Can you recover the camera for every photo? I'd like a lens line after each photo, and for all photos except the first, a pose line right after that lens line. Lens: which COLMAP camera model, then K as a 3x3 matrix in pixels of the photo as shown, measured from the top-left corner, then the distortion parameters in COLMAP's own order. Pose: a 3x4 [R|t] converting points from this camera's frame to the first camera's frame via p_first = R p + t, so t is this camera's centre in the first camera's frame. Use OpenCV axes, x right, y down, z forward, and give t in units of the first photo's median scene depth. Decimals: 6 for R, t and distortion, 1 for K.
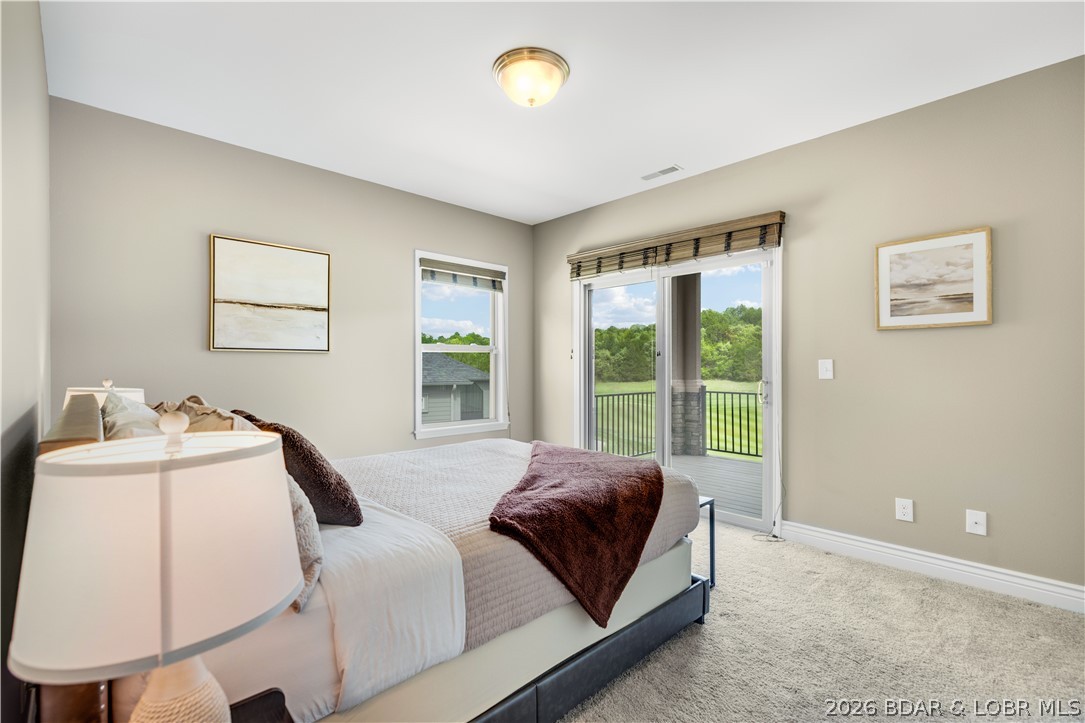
lens RADIAL K [[484.4, 0, 546.1], [0, 484.4, 376.1], [0, 0, 1]] dist [0.001845, 0.000159]
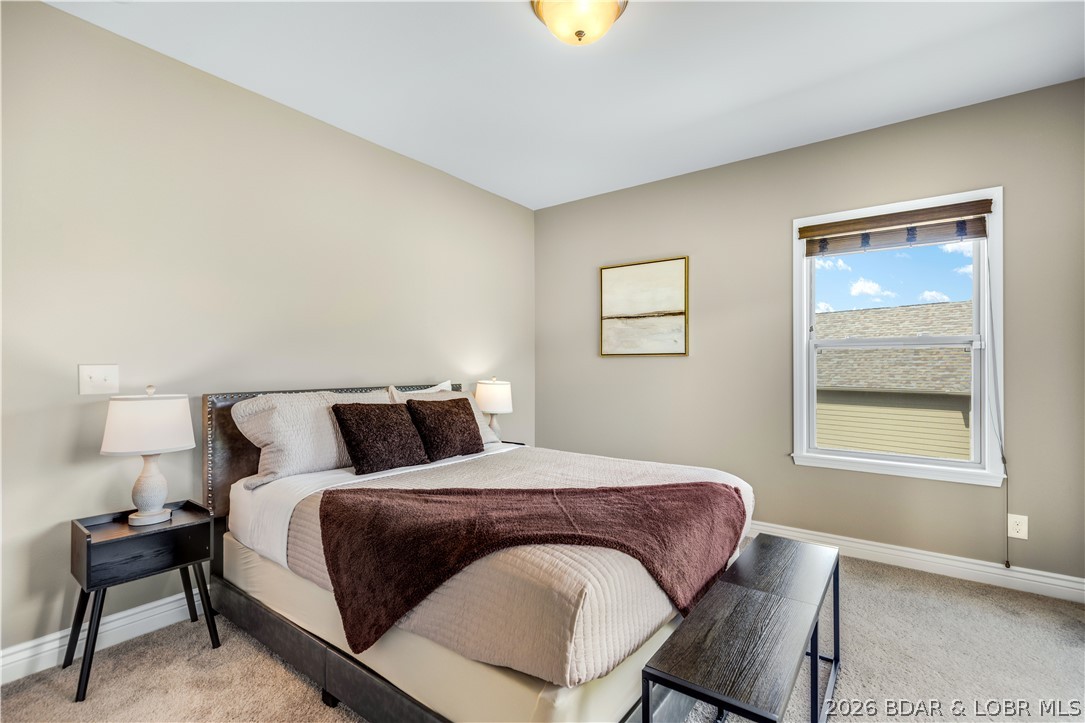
lens RADIAL K [[484.4, 0, 546.1], [0, 484.4, 376.1], [0, 0, 1]] dist [0.001845, 0.000159]
pose [[0.184876, 0.013734, -0.982666, 0.477542], [-0.024827, 0.999648, 0.009300, -0.008736], [0.982448, 0.022678, 0.185152, 0.532233]]
